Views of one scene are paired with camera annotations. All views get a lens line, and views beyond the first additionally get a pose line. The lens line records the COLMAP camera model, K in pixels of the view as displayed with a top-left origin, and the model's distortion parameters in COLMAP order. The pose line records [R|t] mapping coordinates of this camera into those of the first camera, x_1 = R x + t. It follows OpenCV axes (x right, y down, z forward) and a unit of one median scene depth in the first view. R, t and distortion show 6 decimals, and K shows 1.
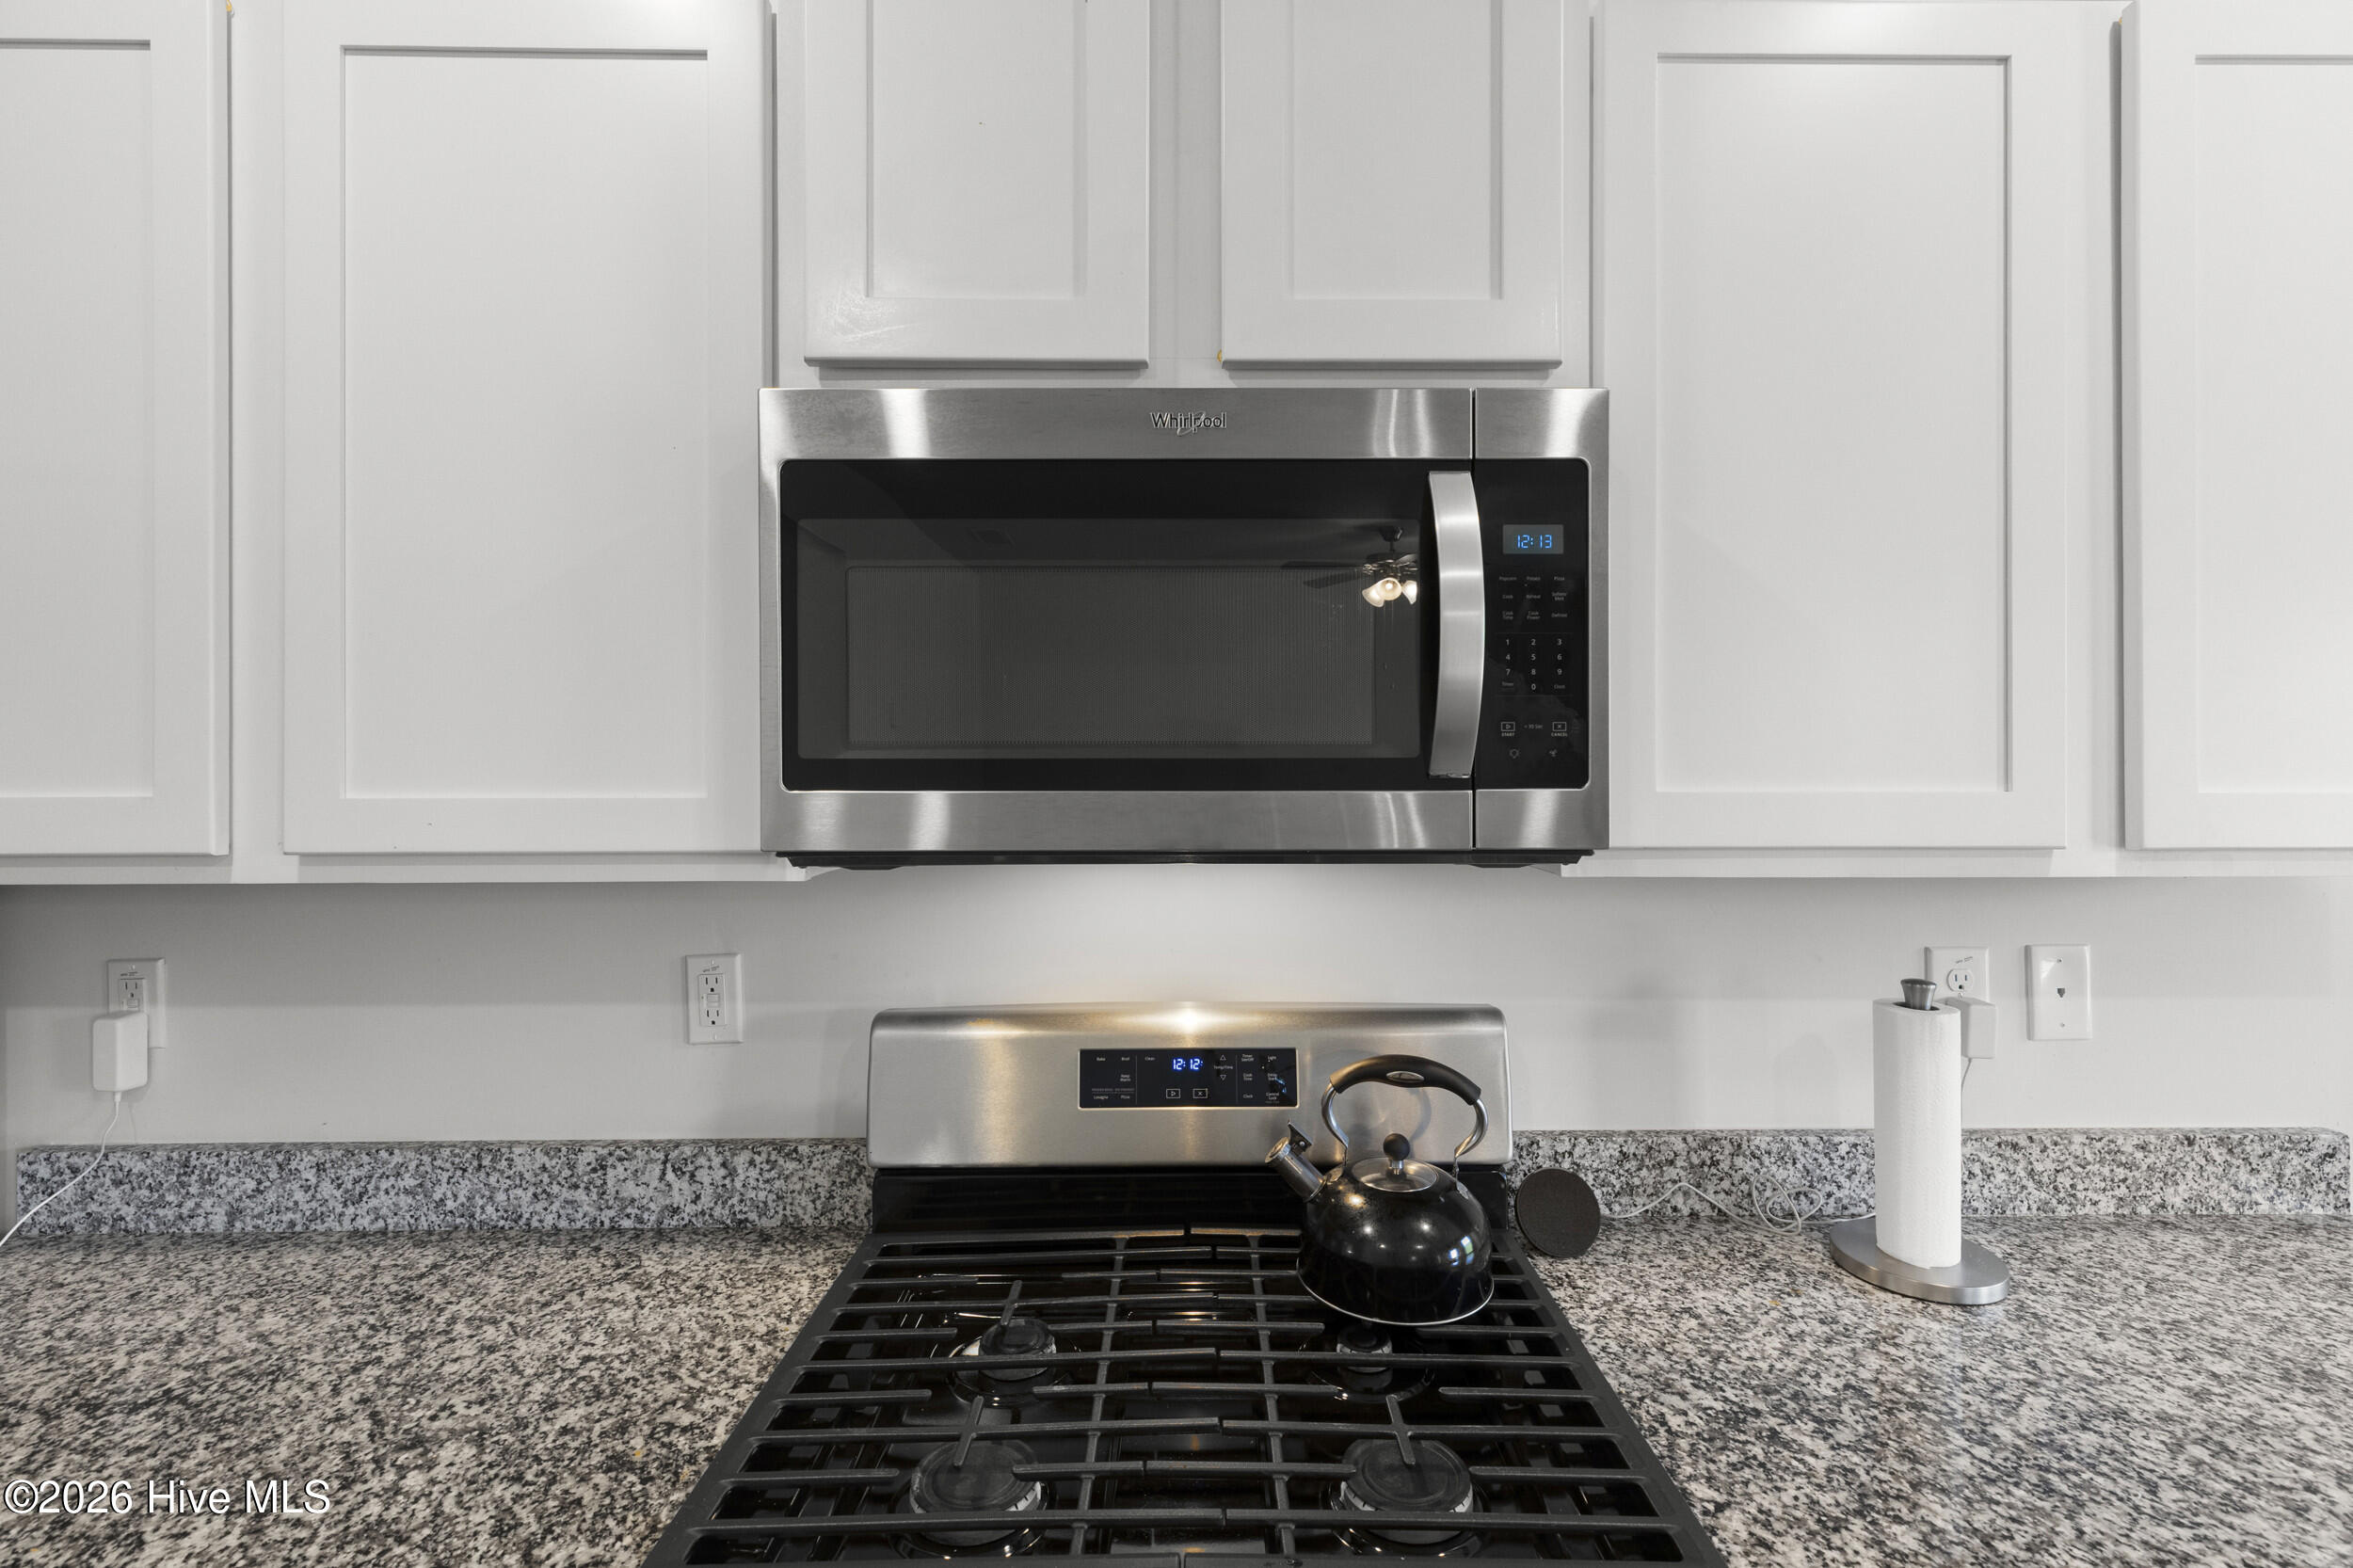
lens RADIAL K [[1060.2, 0, 1187.8], [0, 1060.2, 757.8], [0, 0, 1]] dist [0.001343, 0.000230]
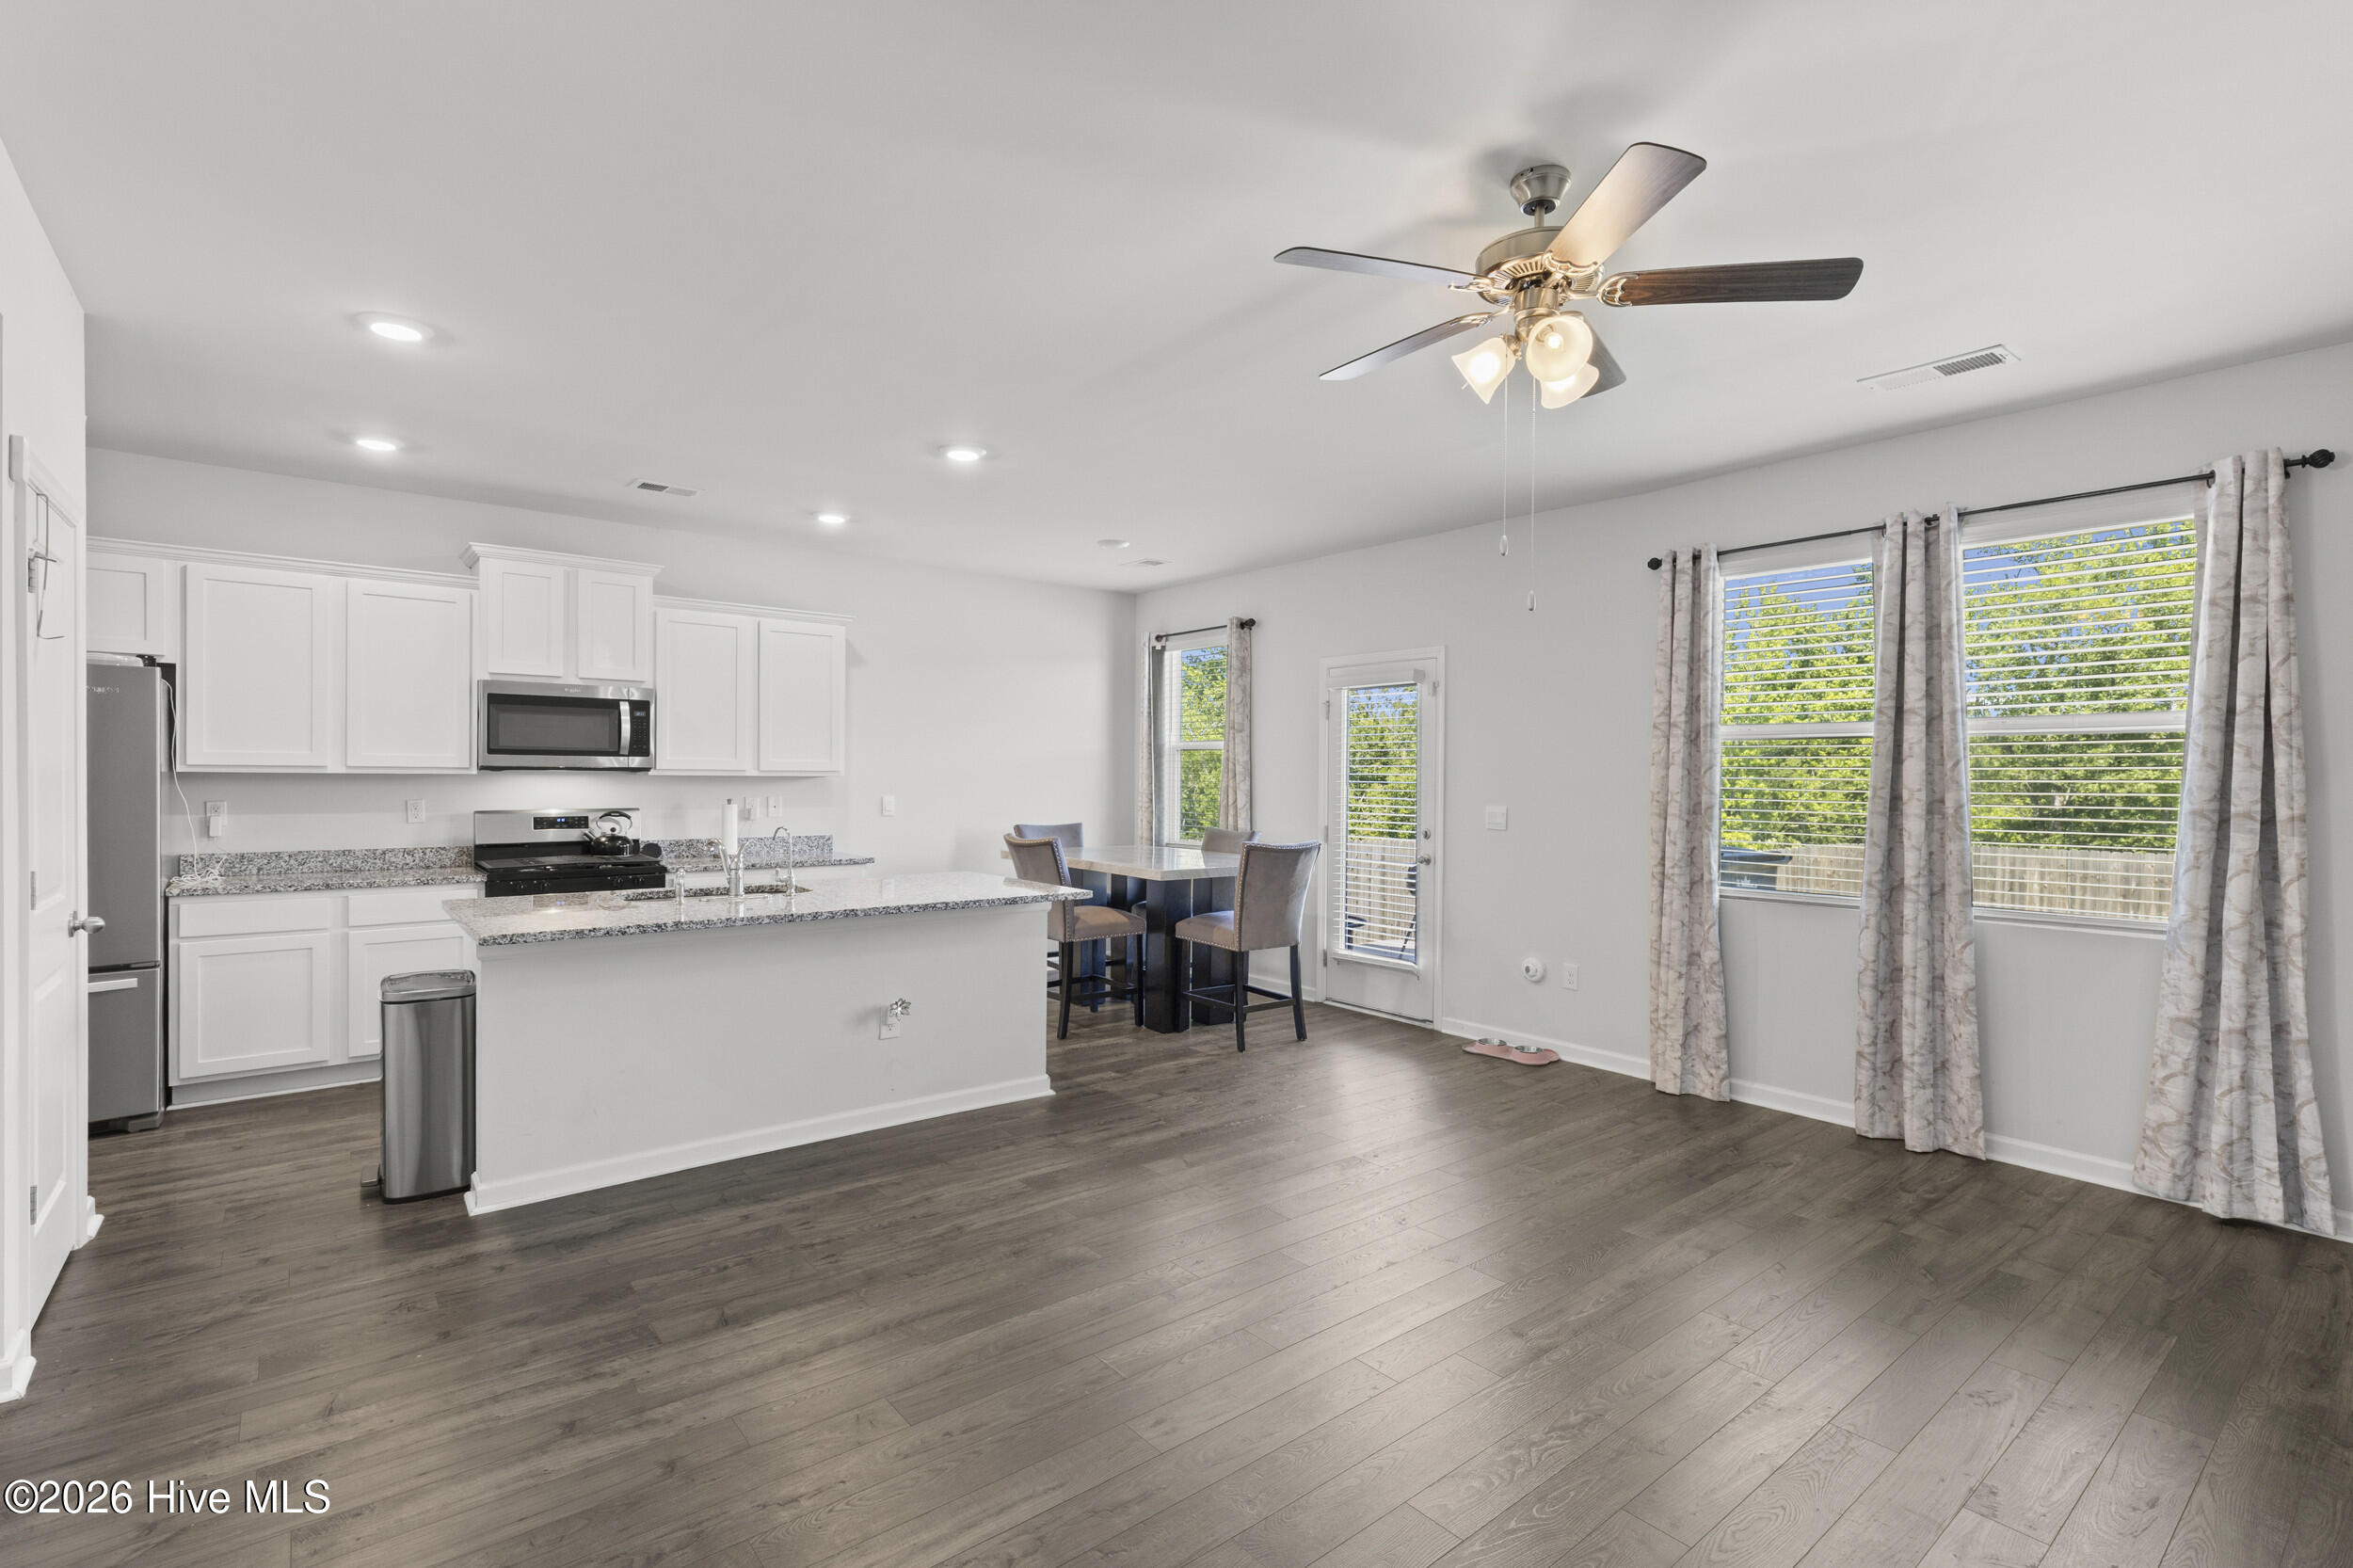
lens RADIAL K [[1080.5, 0, 1176.5], [0, 1080.5, 784.0], [0, 0, 1]] dist [-0.001945, -0.000120]
pose [[0.785134, 0.004157, 0.619312, -0.790707], [-0.008852, 0.999951, 0.004511, 0.097783], [-0.619263, -0.009024, 0.785132, -4.215933]]
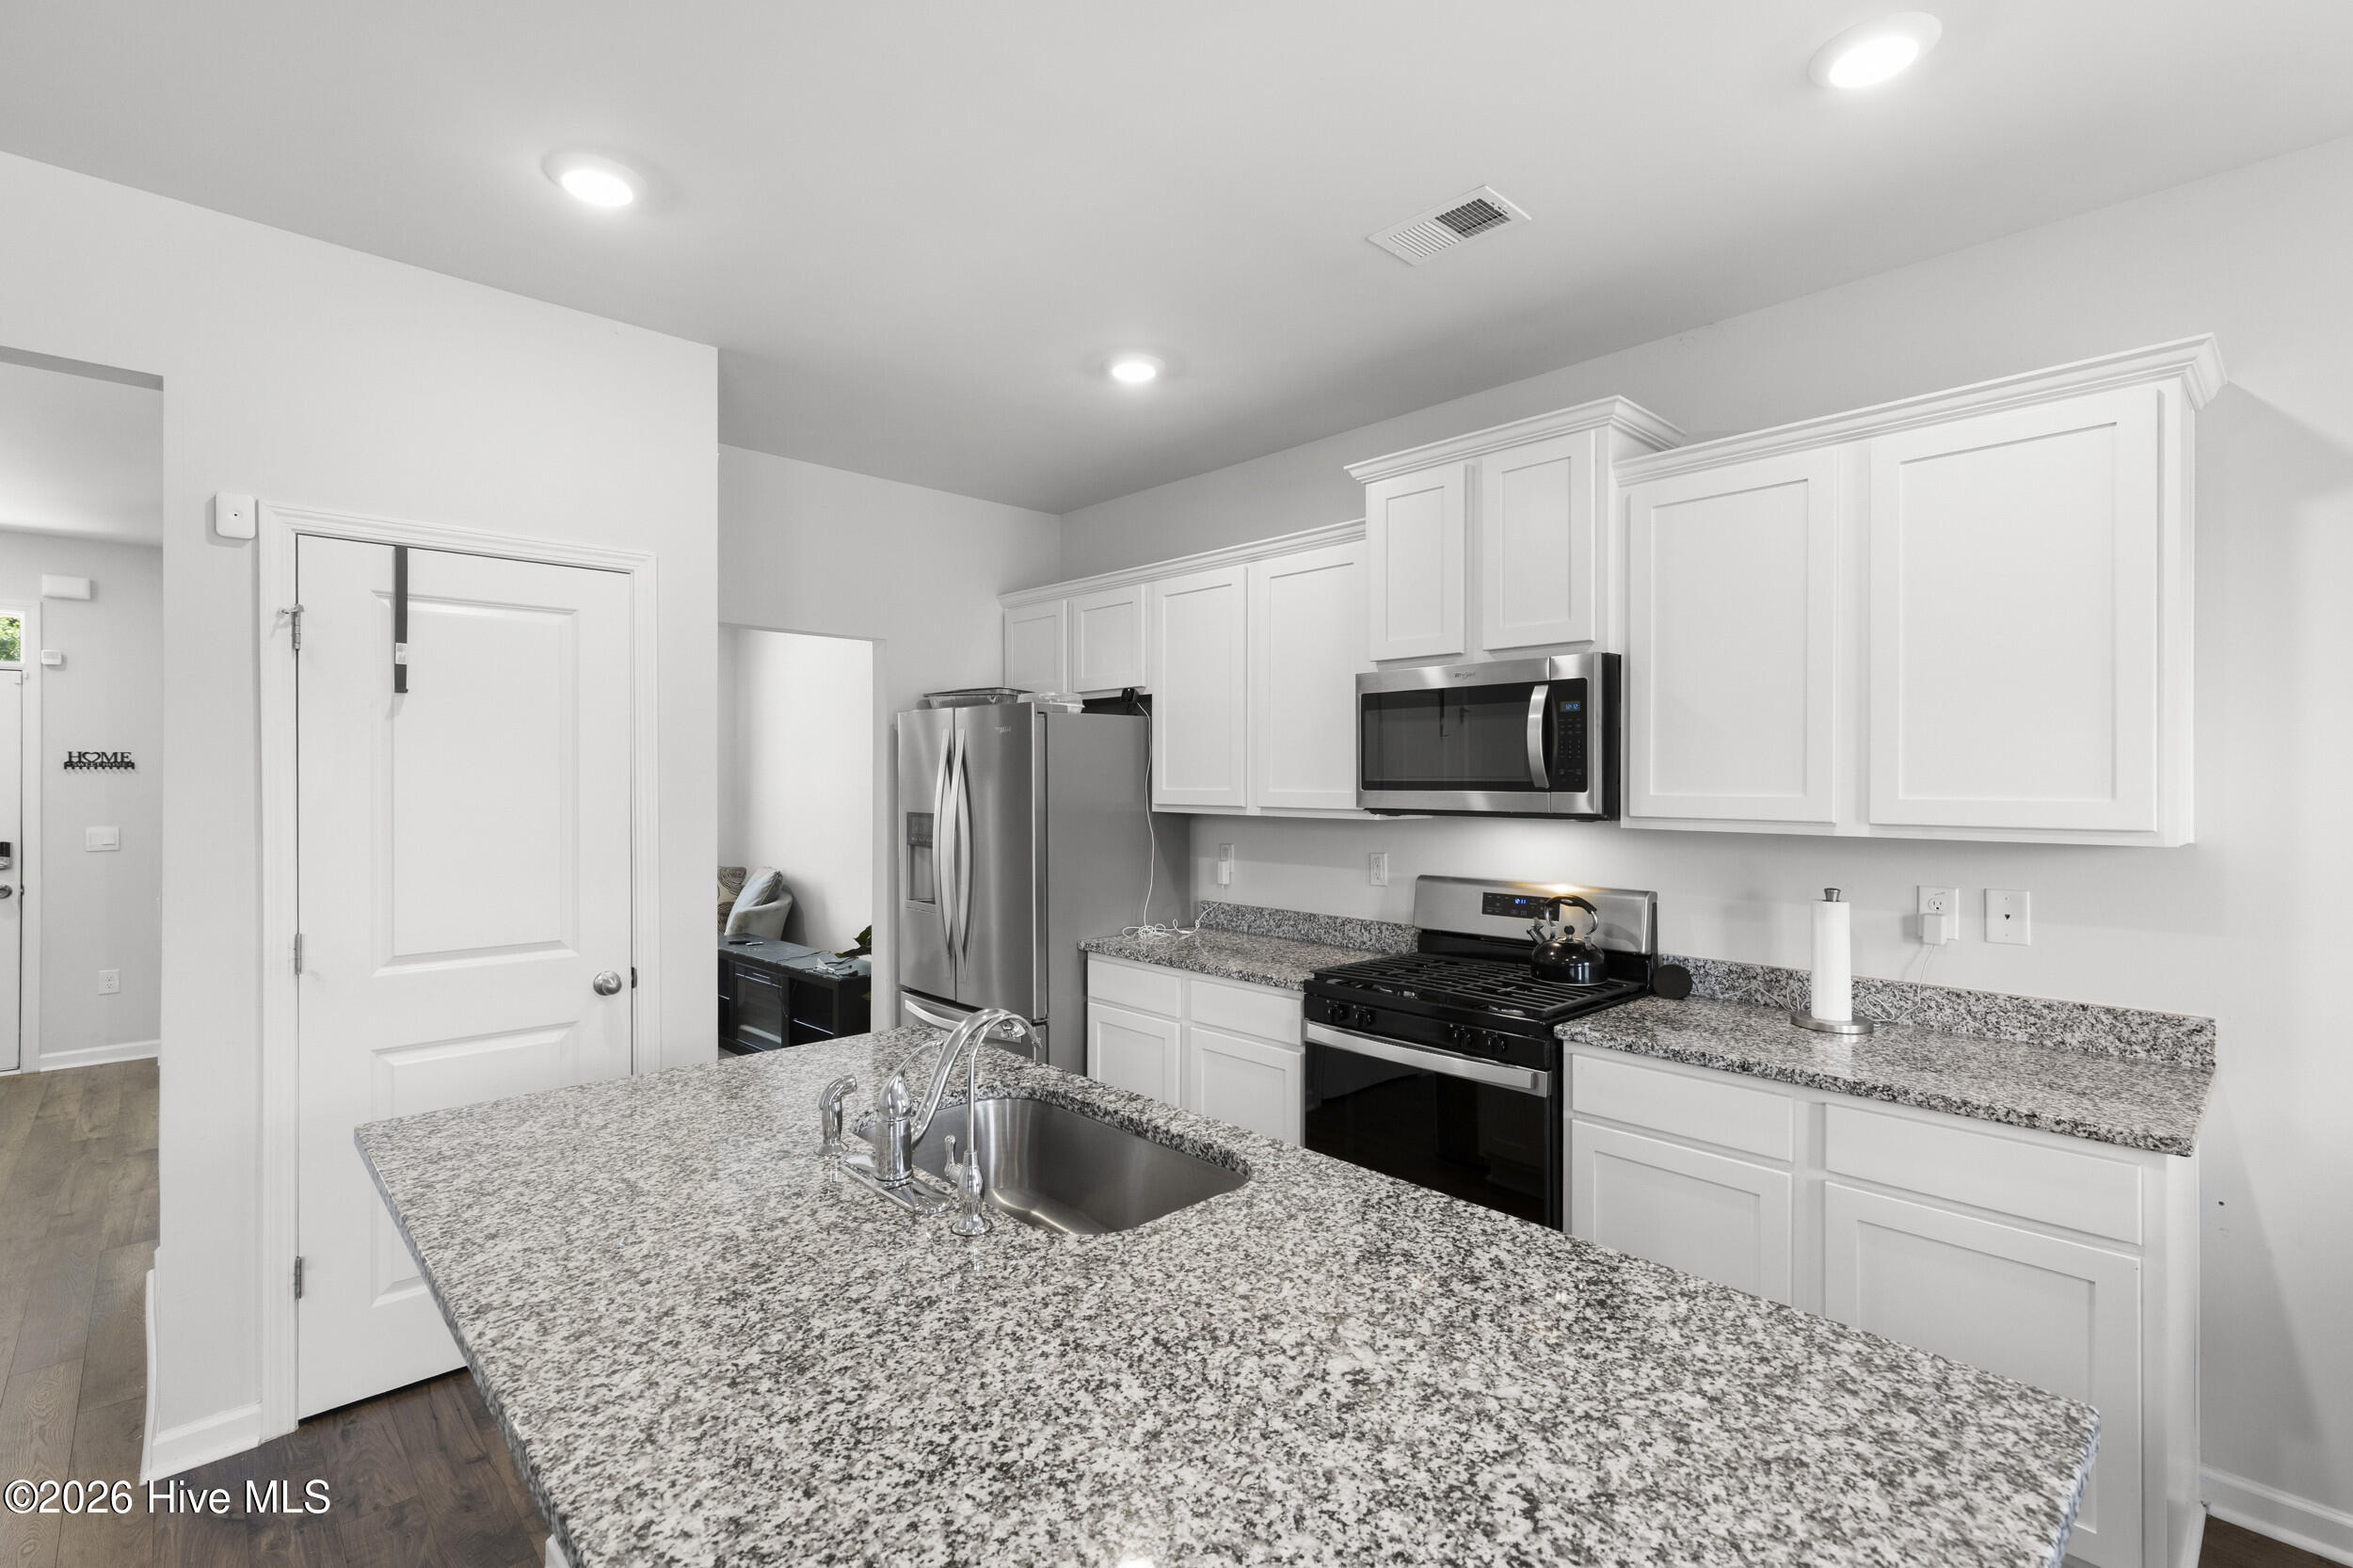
lens RADIAL K [[1058.7, 0, 1176.5], [0, 1058.7, 784.0], [0, 0, 1]] dist [0.000679, 0.000131]
pose [[0.676116, 0.005705, -0.736773, 1.345004], [-0.003709, 0.999984, 0.004340, -0.000537], [0.736786, -0.000202, 0.676126, -1.358863]]
